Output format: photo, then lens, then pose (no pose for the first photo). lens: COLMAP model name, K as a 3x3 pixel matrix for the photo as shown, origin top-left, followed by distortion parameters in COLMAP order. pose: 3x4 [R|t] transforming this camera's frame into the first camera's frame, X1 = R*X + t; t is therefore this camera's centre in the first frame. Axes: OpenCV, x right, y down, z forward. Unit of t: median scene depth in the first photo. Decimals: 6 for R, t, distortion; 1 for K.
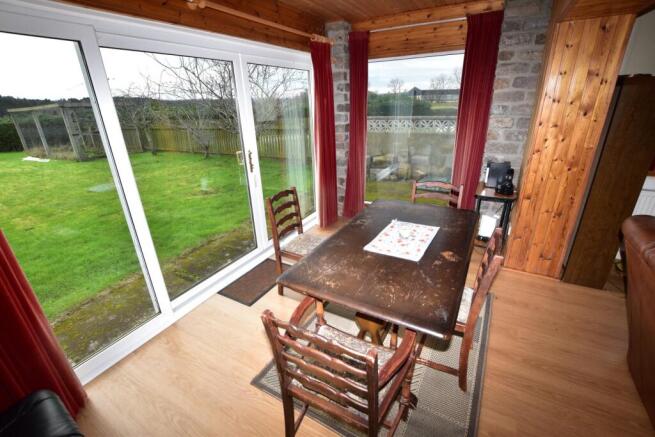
lens RADIAL K [[288.3, 0, 327.5], [0, 288.3, 218.5], [0, 0, 1]] dist [-0.028269, 0.000109]
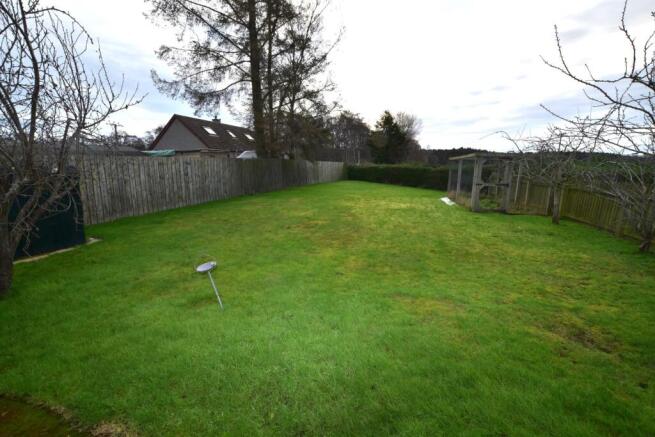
lens RADIAL K [[288.3, 0, 327.5], [0, 288.3, 218.5], [0, 0, 1]] dist [-0.028269, 0.000109]
pose [[0.265520, 0.207228, -0.941571, -0.085445], [-0.365207, 0.925464, 0.100696, -0.099238], [0.892257, 0.317131, 0.321411, 0.256304]]
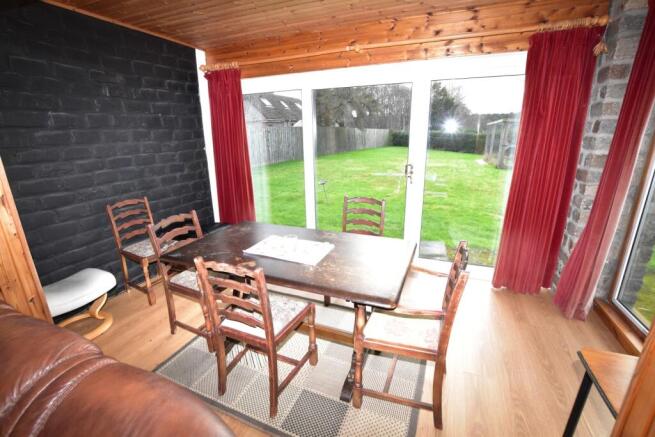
lens RADIAL K [[288.3, 0, 327.5], [0, 288.3, 218.5], [0, 0, 1]] dist [-0.028269, 0.000109]
pose [[0.125863, 0.309253, -0.942614, 0.214366], [-0.355530, 0.901117, 0.248166, -0.059005], [0.926152, 0.303893, 0.223366, 0.149190]]
